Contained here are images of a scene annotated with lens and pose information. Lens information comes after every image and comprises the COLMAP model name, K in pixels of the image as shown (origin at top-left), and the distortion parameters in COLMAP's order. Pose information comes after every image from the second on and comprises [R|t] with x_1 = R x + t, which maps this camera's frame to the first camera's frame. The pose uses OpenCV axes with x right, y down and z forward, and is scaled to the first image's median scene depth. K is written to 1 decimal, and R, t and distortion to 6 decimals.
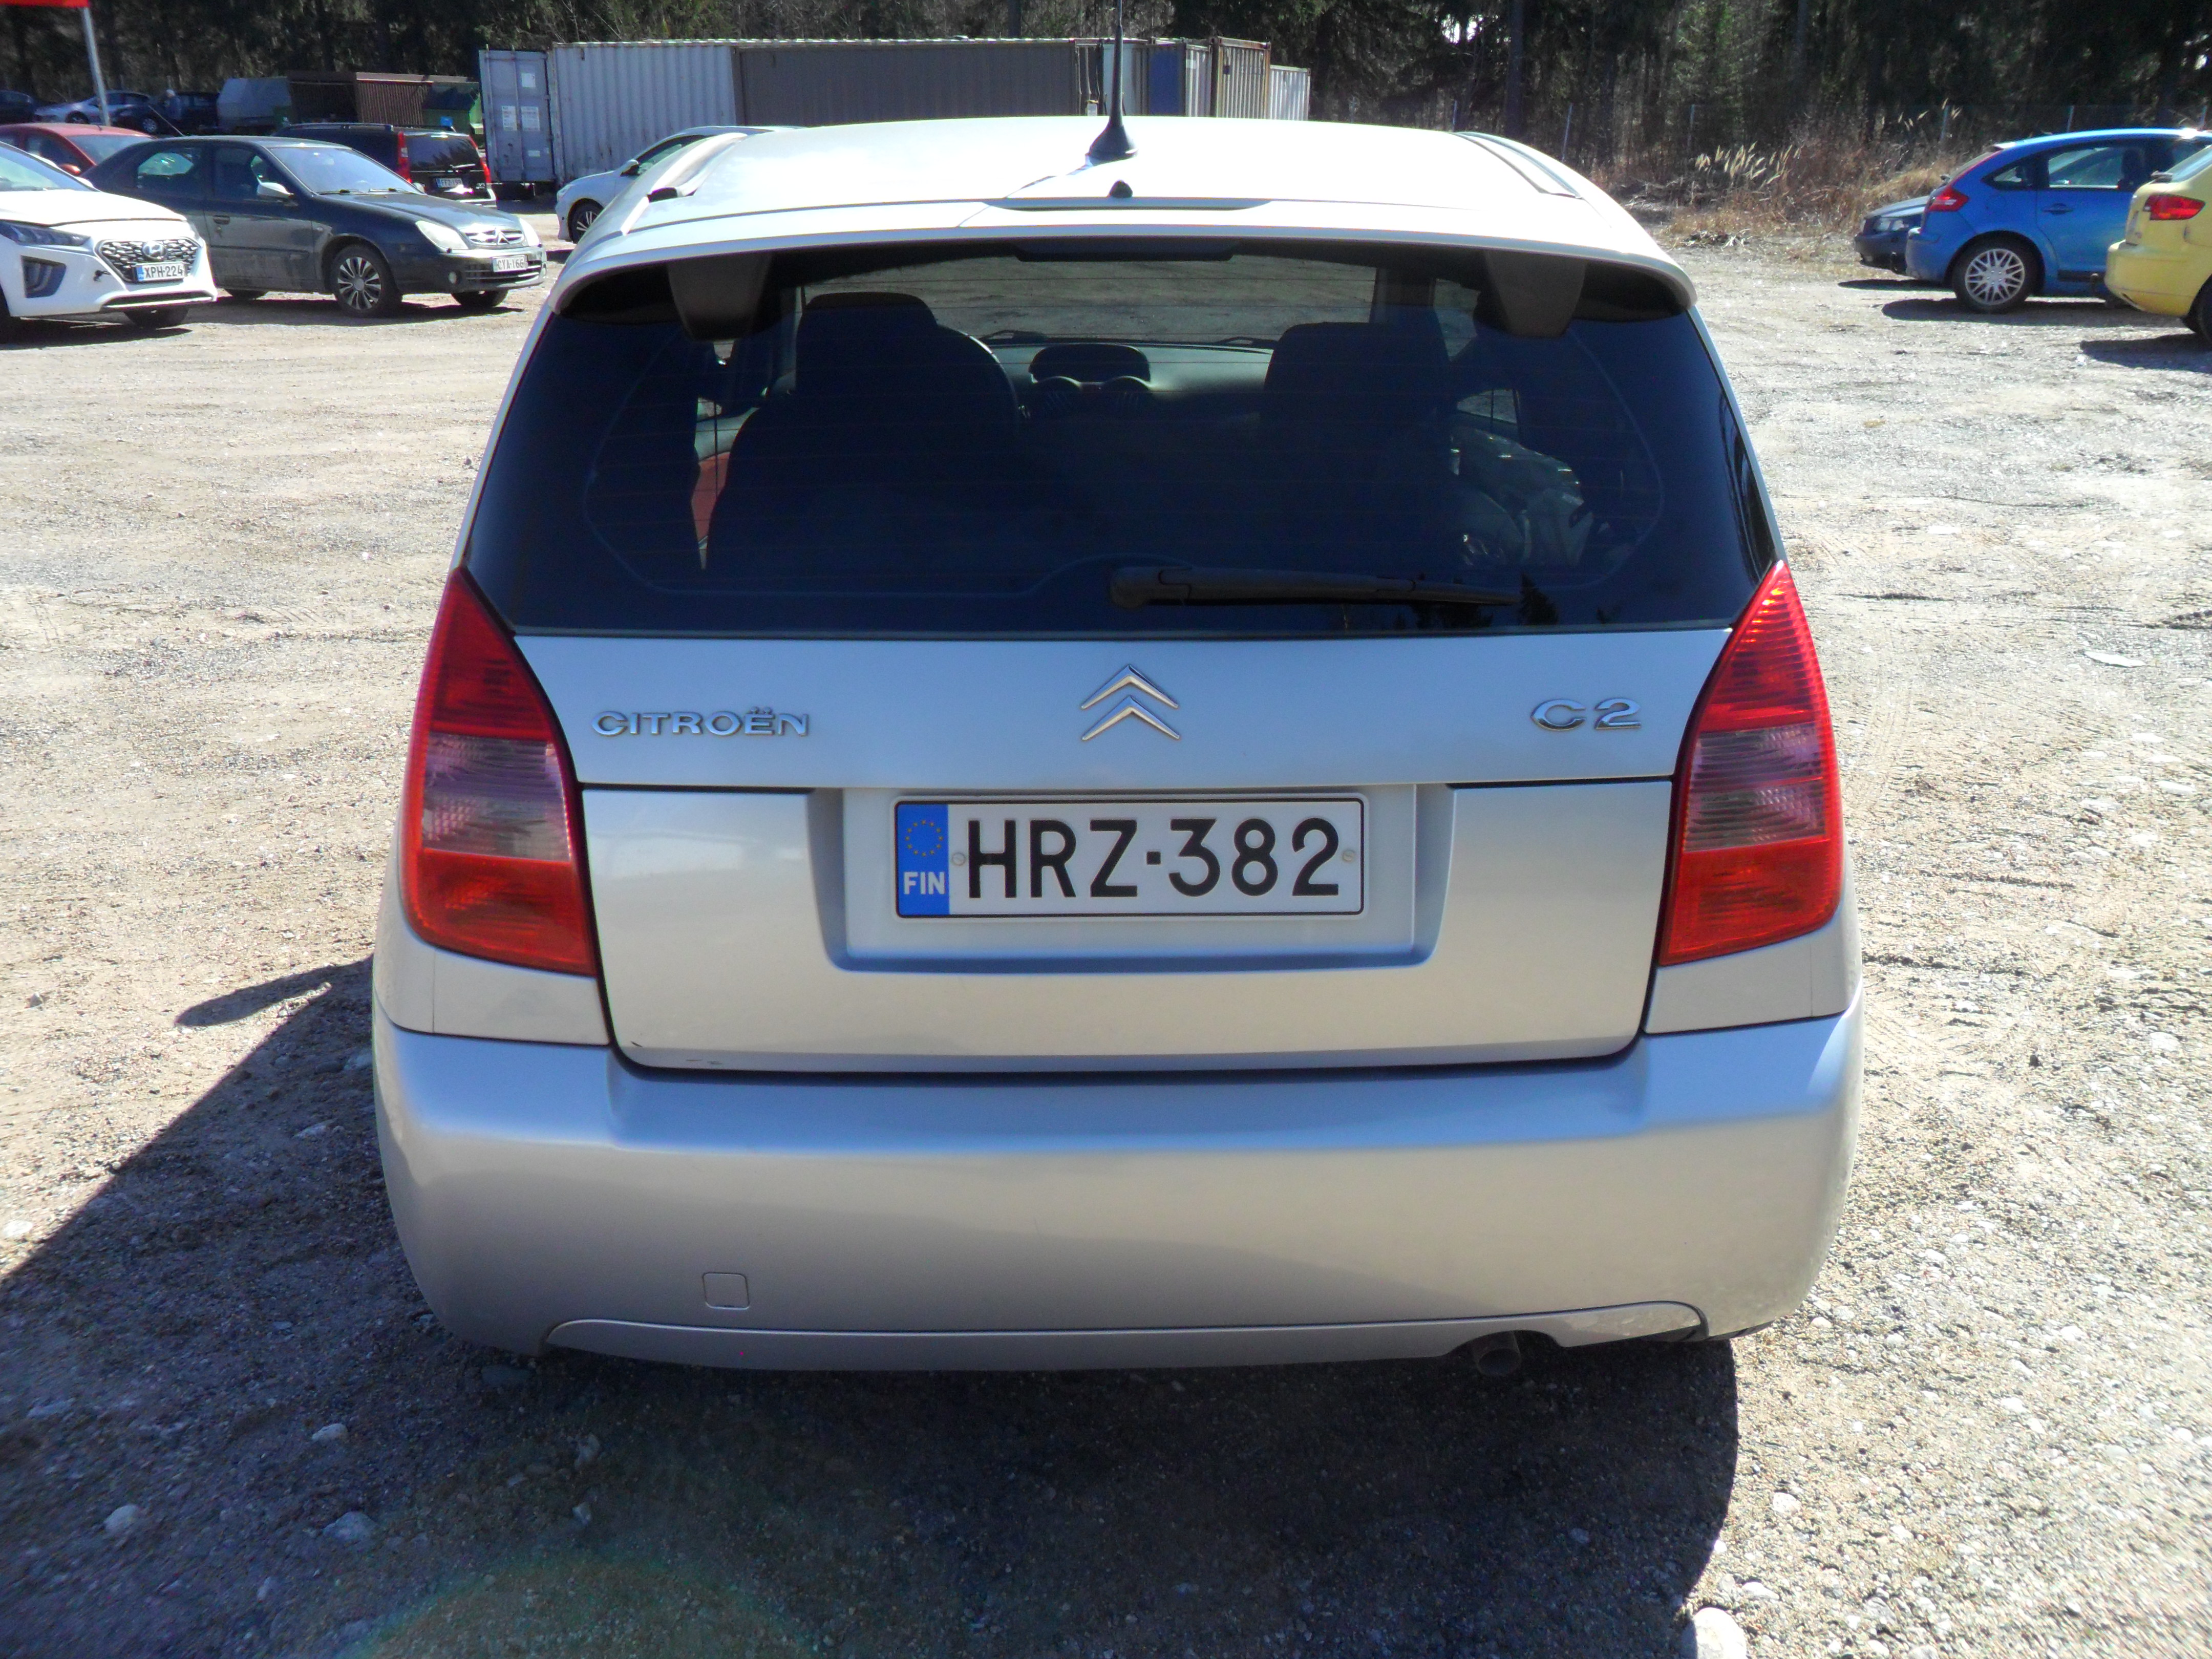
lens RADIAL K [[1713.3, 0, 1106.0], [0, 1713.3, 829.5], [0, 0, 1]] dist [-0.039849, 0.040654]
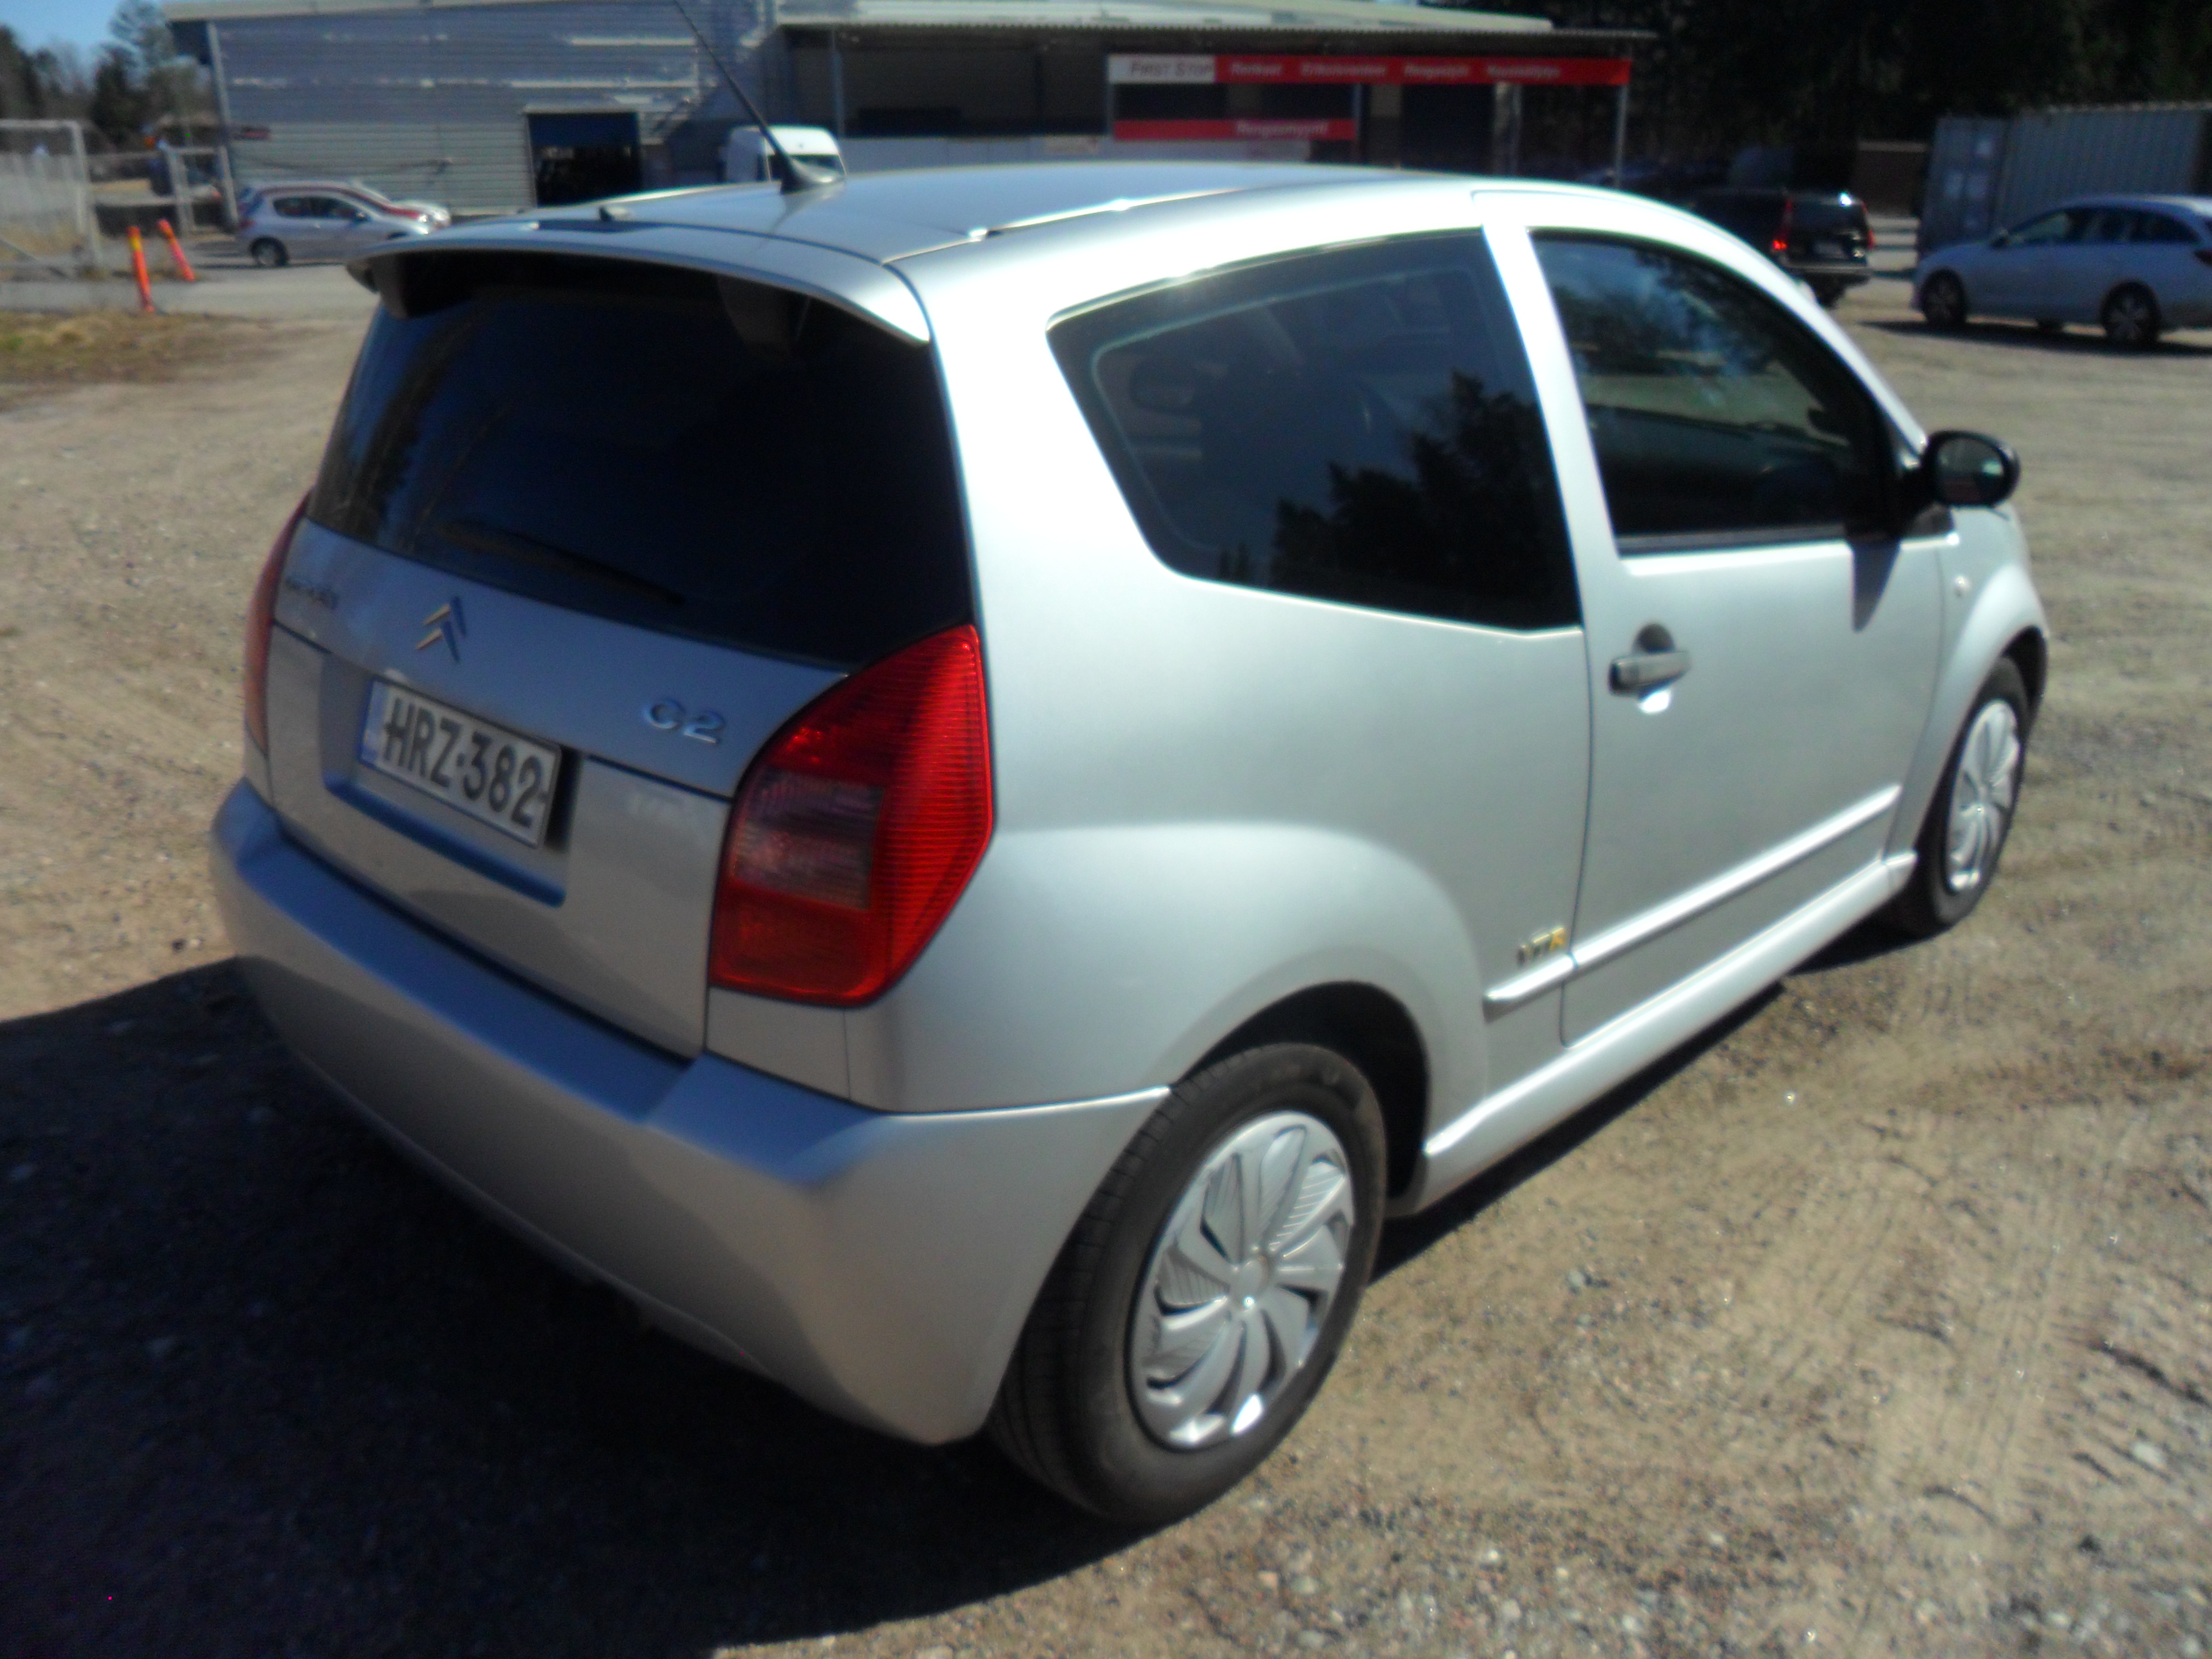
lens RADIAL K [[1713.3, 0, 1106.0], [0, 1713.3, 829.5], [0, 0, 1]] dist [-0.039849, 0.040654]
pose [[0.727779, 0.245772, -0.640260, 0.969666], [-0.267534, 0.961359, 0.064925, -0.116431], [0.631476, 0.124041, 0.765409, 0.315642]]
